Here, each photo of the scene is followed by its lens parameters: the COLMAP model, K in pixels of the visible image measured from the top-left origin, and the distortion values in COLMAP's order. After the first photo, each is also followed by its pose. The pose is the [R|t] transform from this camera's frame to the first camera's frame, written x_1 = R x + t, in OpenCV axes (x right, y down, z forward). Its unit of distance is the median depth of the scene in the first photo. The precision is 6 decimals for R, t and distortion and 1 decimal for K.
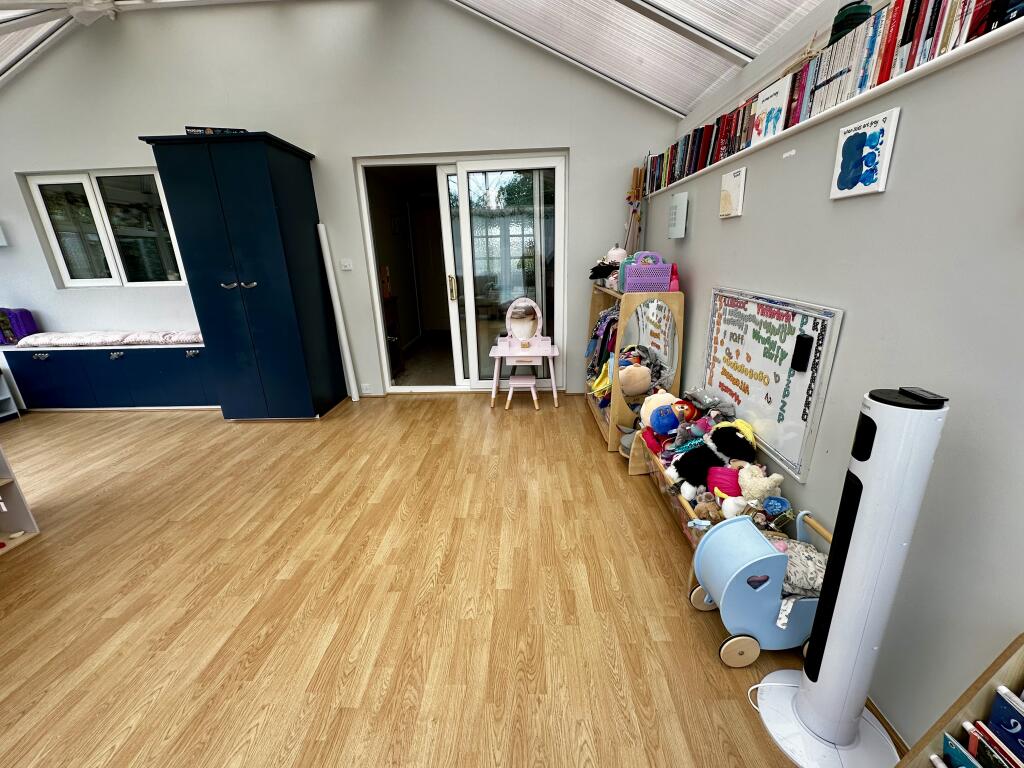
lens RADIAL K [[406.6, 0, 512.7], [0, 406.6, 384.0], [0, 0, 1]] dist [-0.001231, -0.000031]
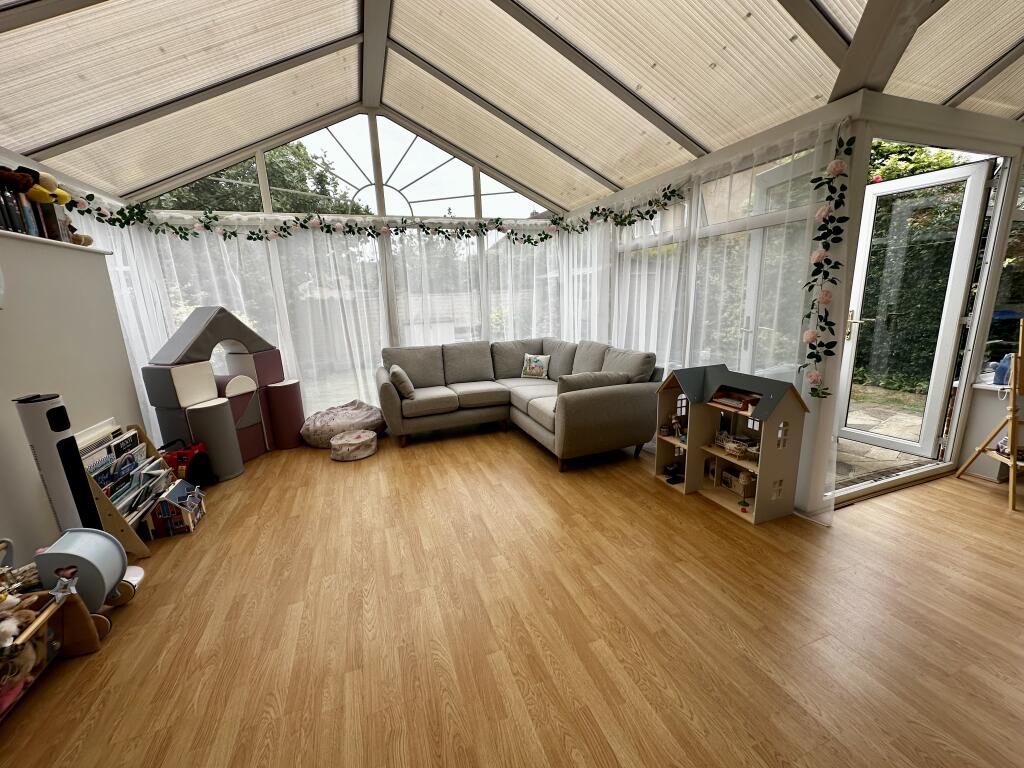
lens RADIAL K [[406.6, 0, 511.7], [0, 406.6, 385.7], [0, 0, 1]] dist [-0.001231, -0.000031]
pose [[-0.926504, 0.138673, -0.349799, -0.236297], [-0.056222, 0.868163, 0.493084, -0.546794], [0.372060, 0.476511, -0.796560, 1.650195]]
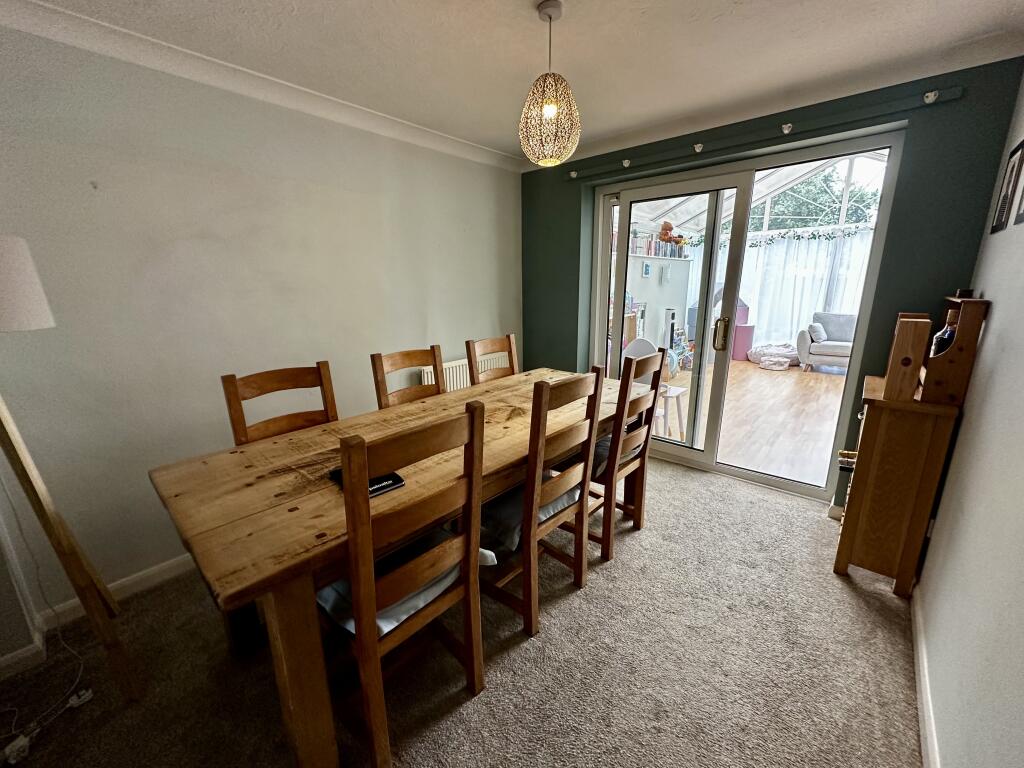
lens RADIAL K [[406.6, 0, 513.0], [0, 406.6, 385.4], [0, 0, 1]] dist [-0.001231, -0.000031]
pose [[-0.771150, -0.112432, 0.626647, -0.709035], [0.228279, 0.870004, 0.437015, -1.235442], [-0.594319, 0.480055, -0.645238, 3.865199]]
